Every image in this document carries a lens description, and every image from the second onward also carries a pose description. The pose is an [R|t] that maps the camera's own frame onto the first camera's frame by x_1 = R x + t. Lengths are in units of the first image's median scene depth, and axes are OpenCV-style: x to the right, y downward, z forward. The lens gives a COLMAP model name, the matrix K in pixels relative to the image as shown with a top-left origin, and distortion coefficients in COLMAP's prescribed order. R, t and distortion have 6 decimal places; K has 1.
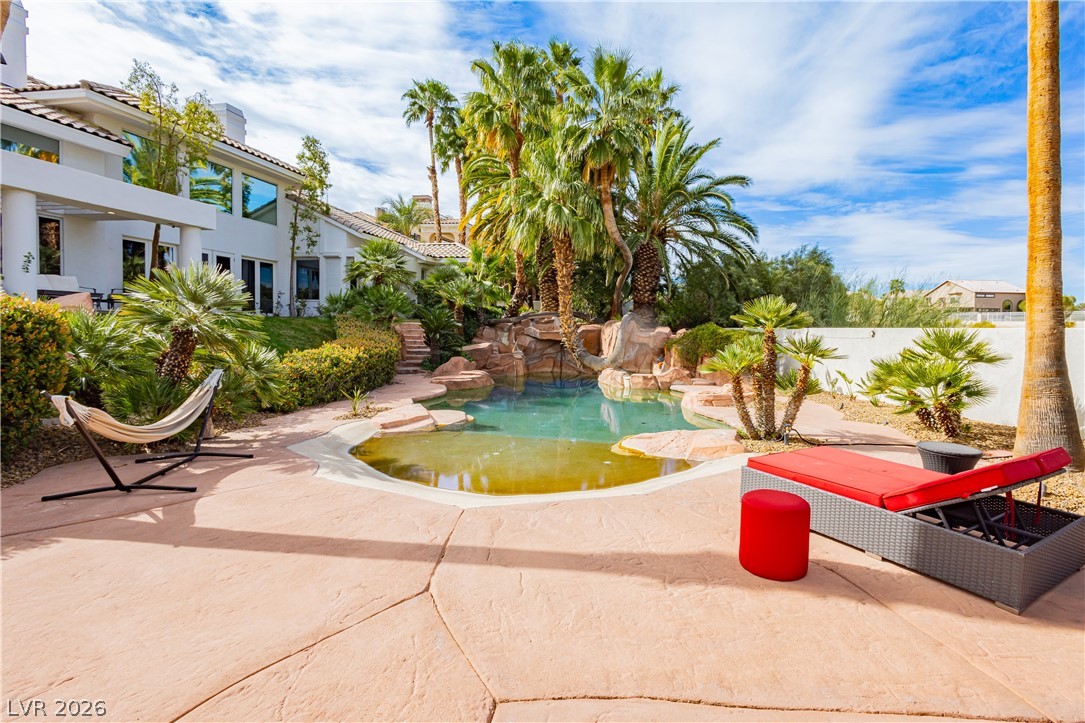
lens RADIAL K [[530.3, 0, 605.2], [0, 530.3, 334.9], [0, 0, 1]] dist [0.029612, -0.001495]
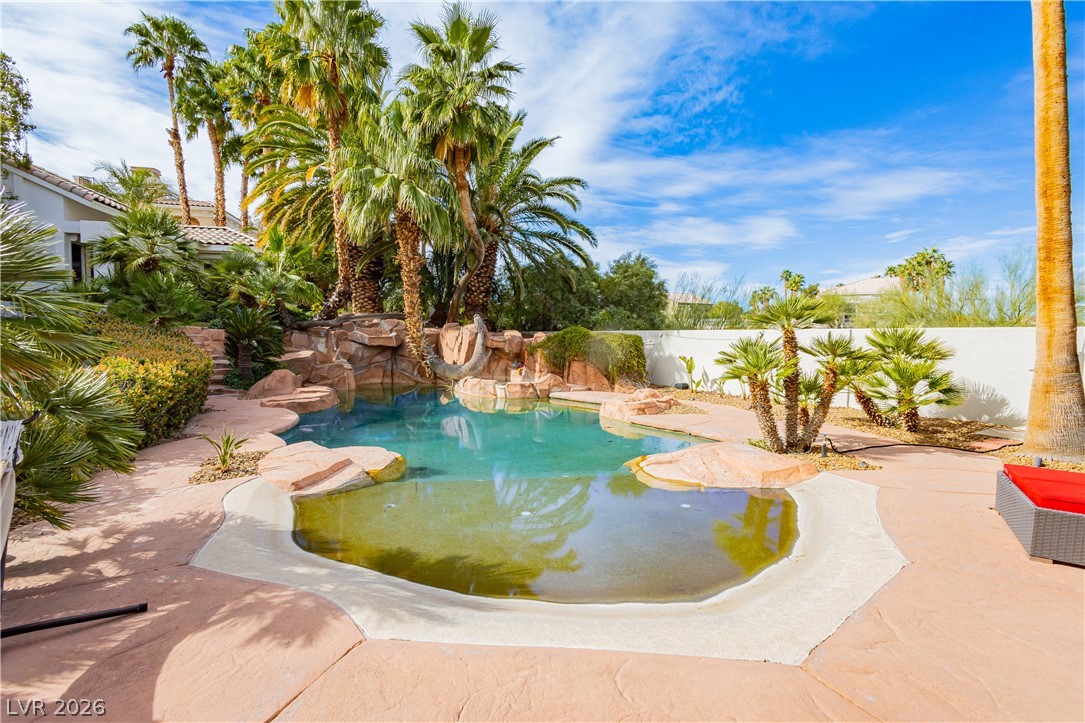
lens RADIAL K [[492.5, 0, 540.9], [0, 492.5, 353.8], [0, 0, 1]] dist [0.021334, -0.007483]
pose [[0.926278, -0.022160, 0.376188, -0.154927], [0.011293, 0.999453, 0.031068, -0.000038], [-0.376671, -0.024530, 0.926022, 0.150934]]
